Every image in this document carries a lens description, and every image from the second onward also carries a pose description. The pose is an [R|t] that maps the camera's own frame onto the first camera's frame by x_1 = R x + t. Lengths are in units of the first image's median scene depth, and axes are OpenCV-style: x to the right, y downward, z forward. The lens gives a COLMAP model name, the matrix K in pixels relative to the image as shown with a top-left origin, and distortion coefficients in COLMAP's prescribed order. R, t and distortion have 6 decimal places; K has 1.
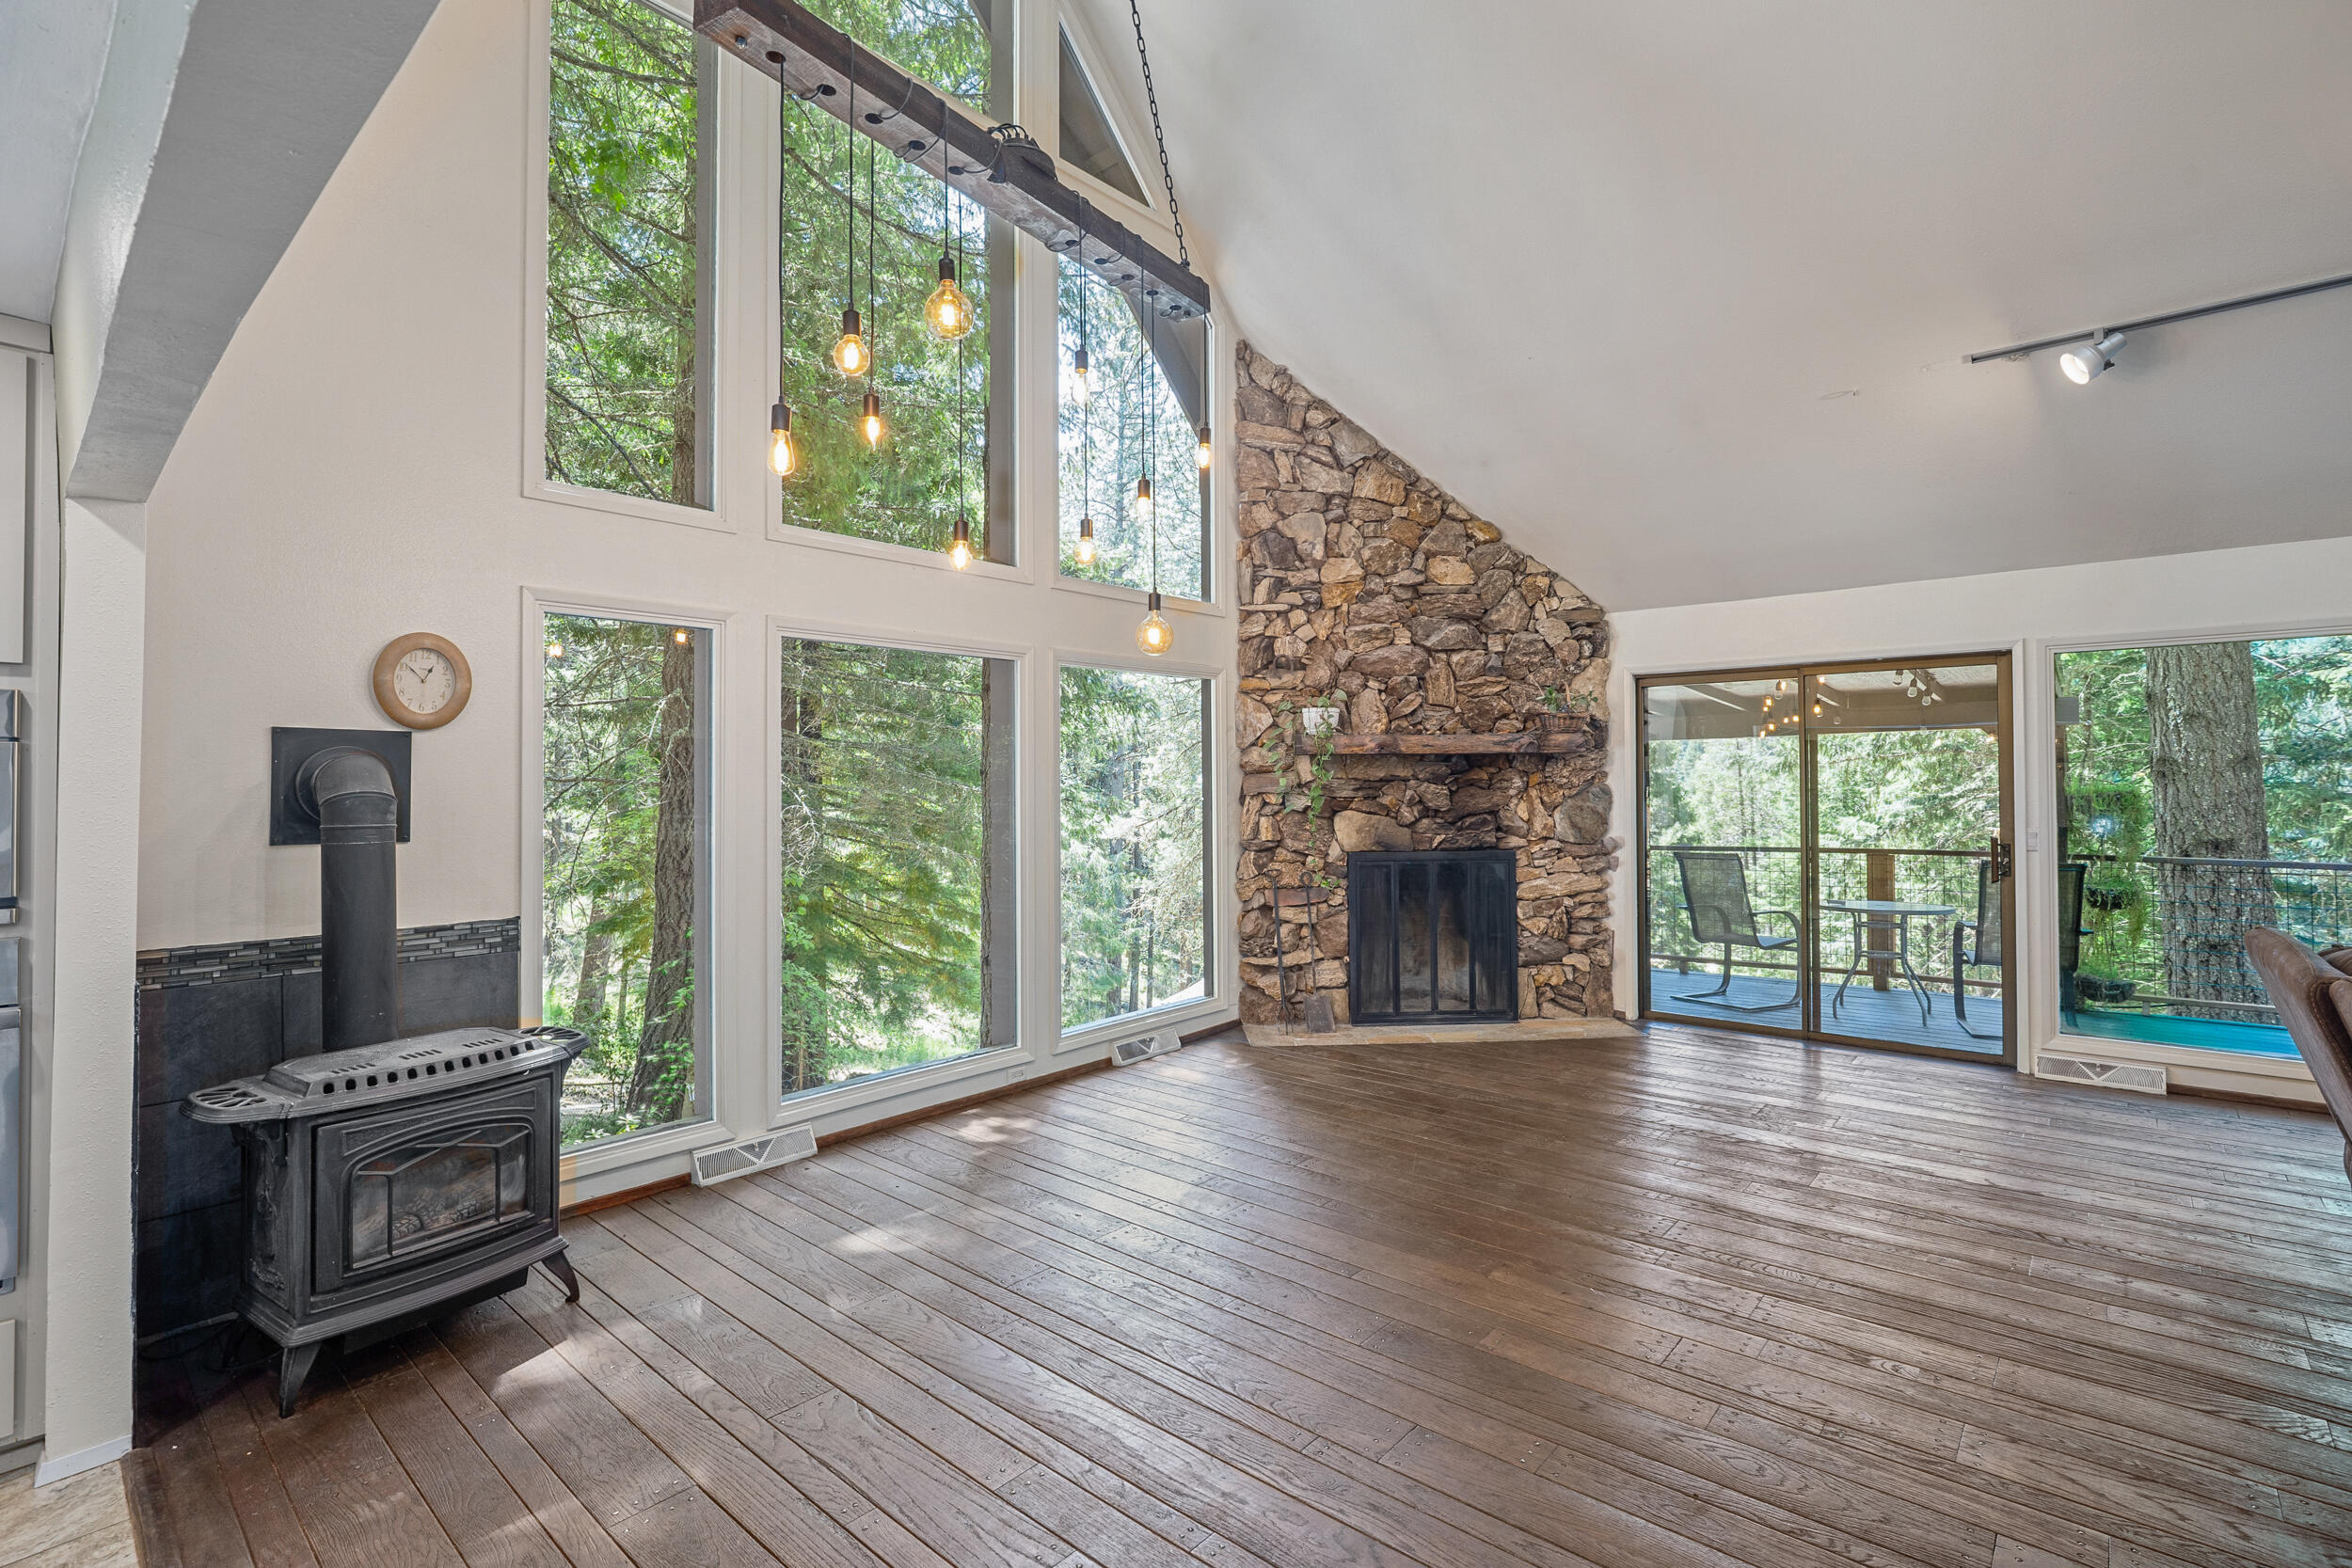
lens RADIAL K [[1093.3, 0, 1179.0], [0, 1093.3, 779.2], [0, 0, 1]] dist [-0.017922, 0.003813]
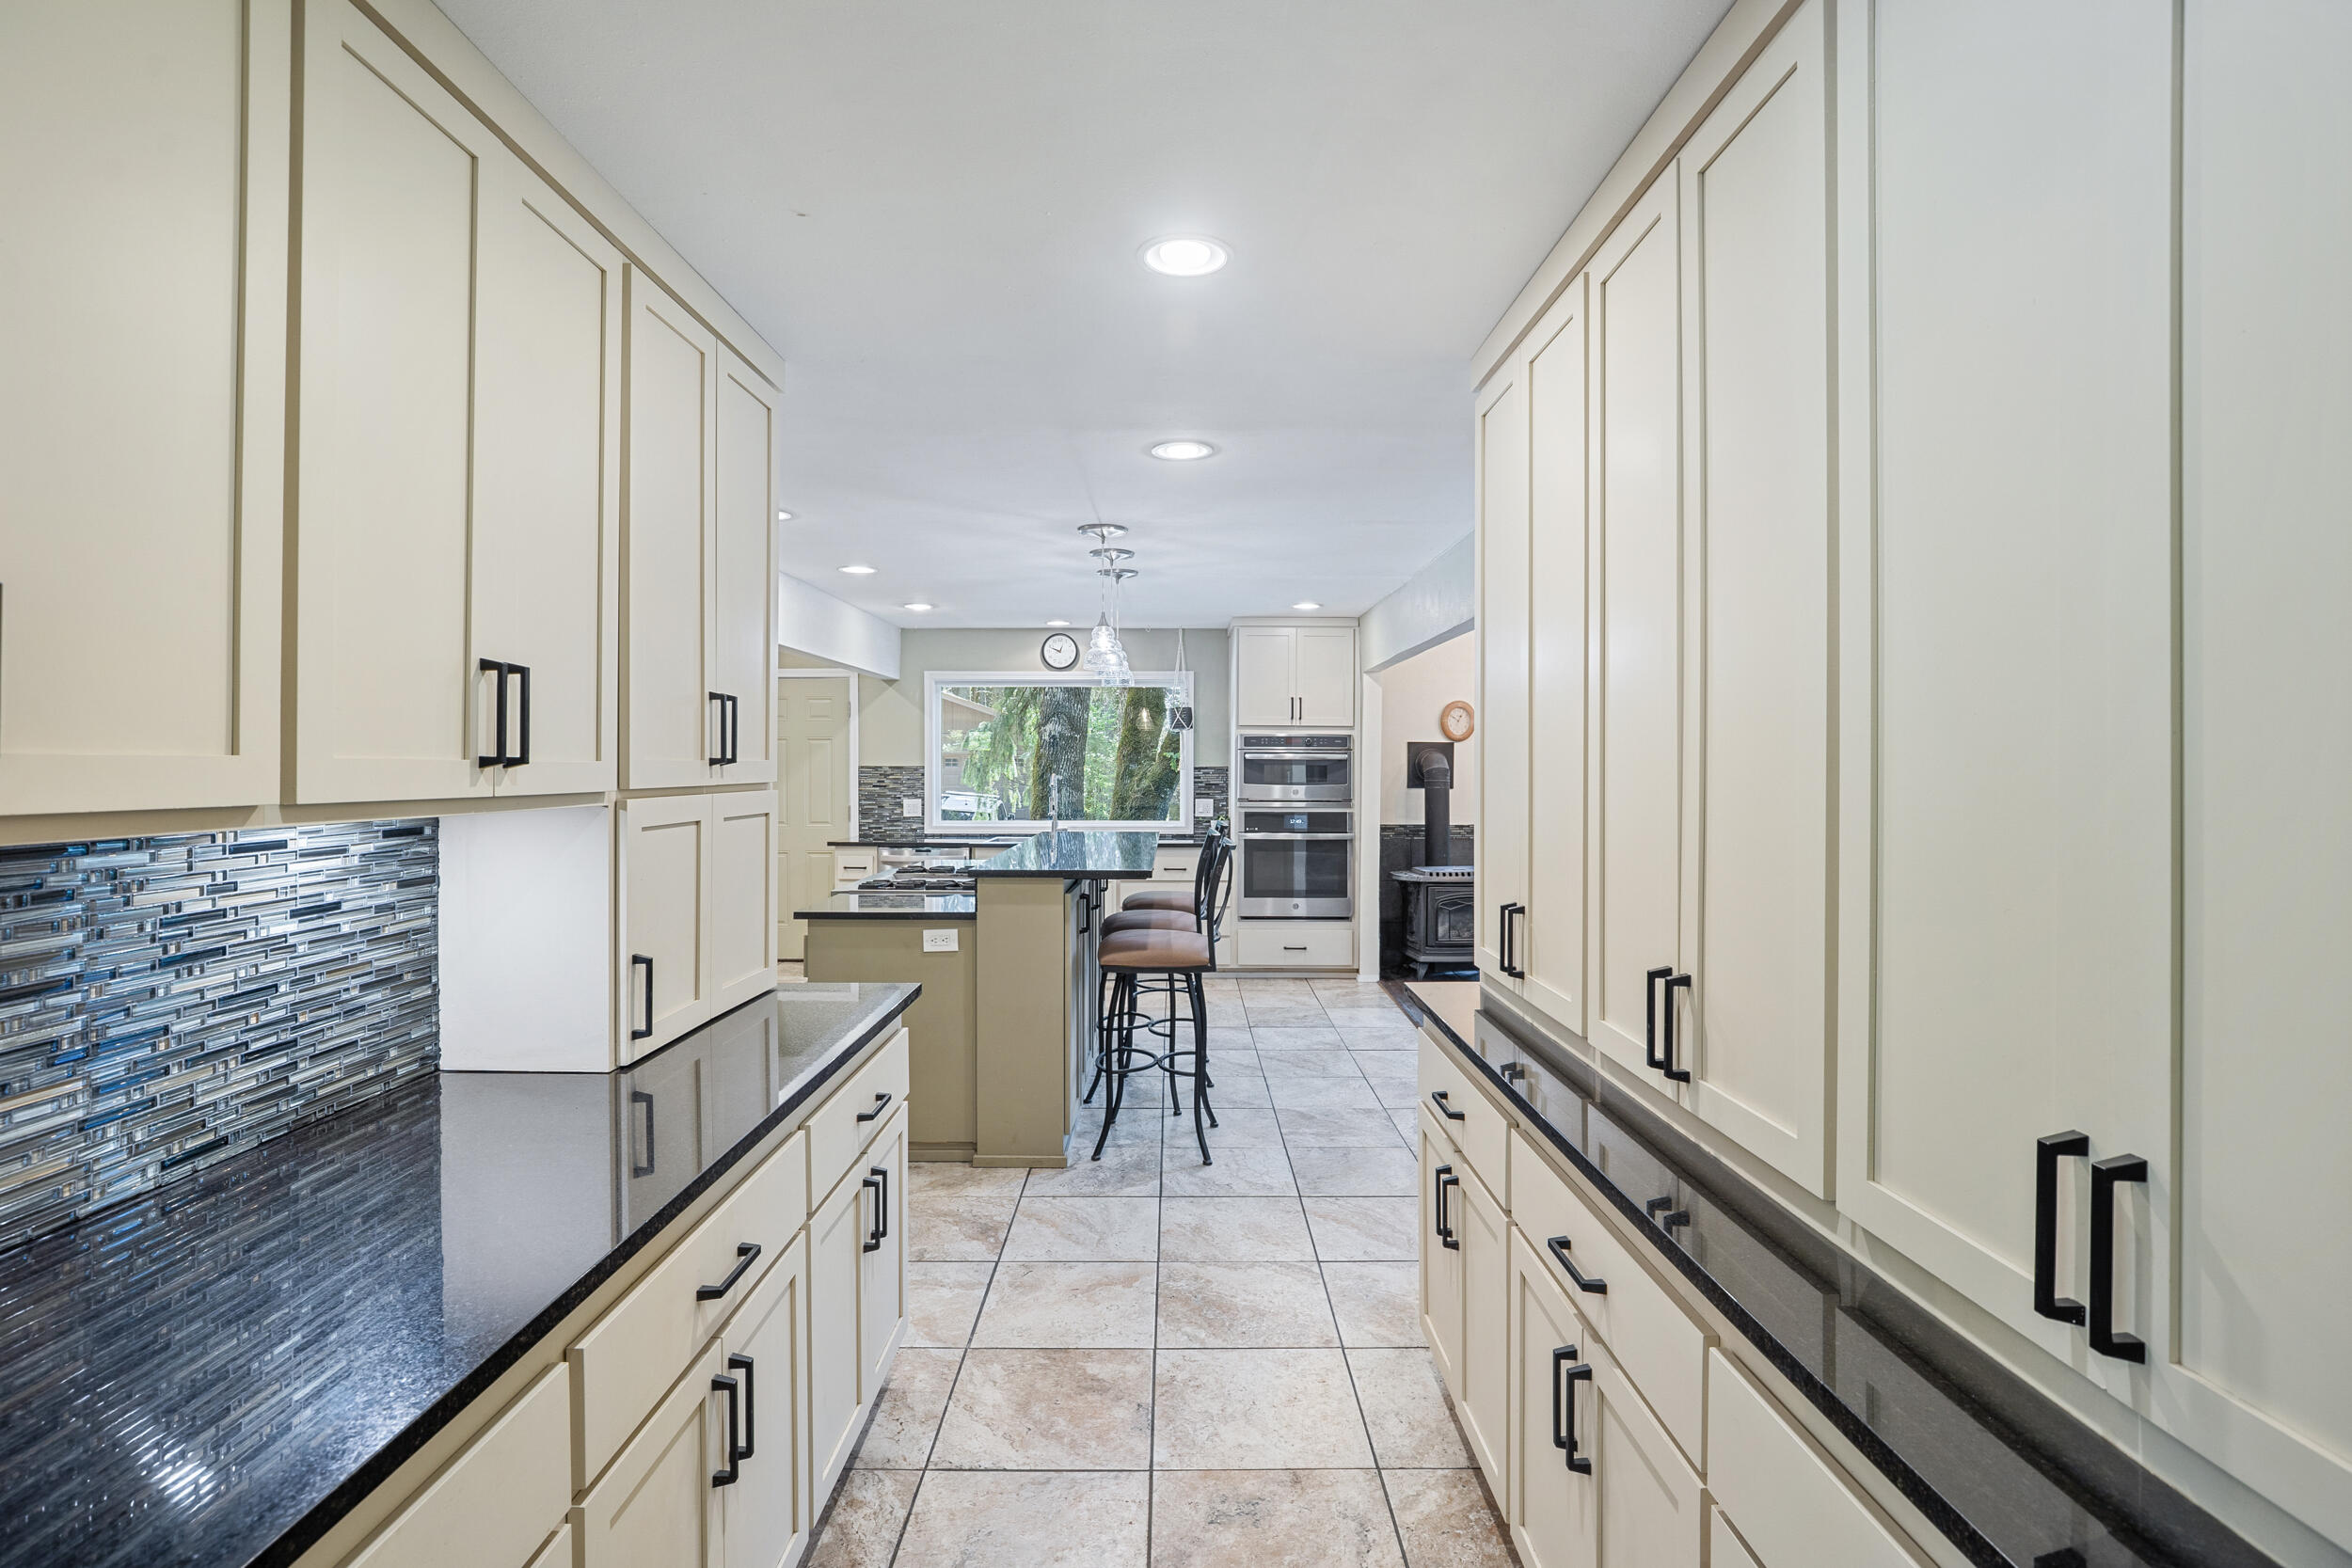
lens RADIAL K [[1093.3, 0, 1186.5], [0, 1093.3, 770.8], [0, 0, 1]] dist [-0.017922, 0.003813]
pose [[0.668945, 0.000199, -0.743312, 0.348843], [0.002685, 0.999993, 0.002685, 0.005321], [0.743307, -0.003792, 0.668940, -0.533094]]
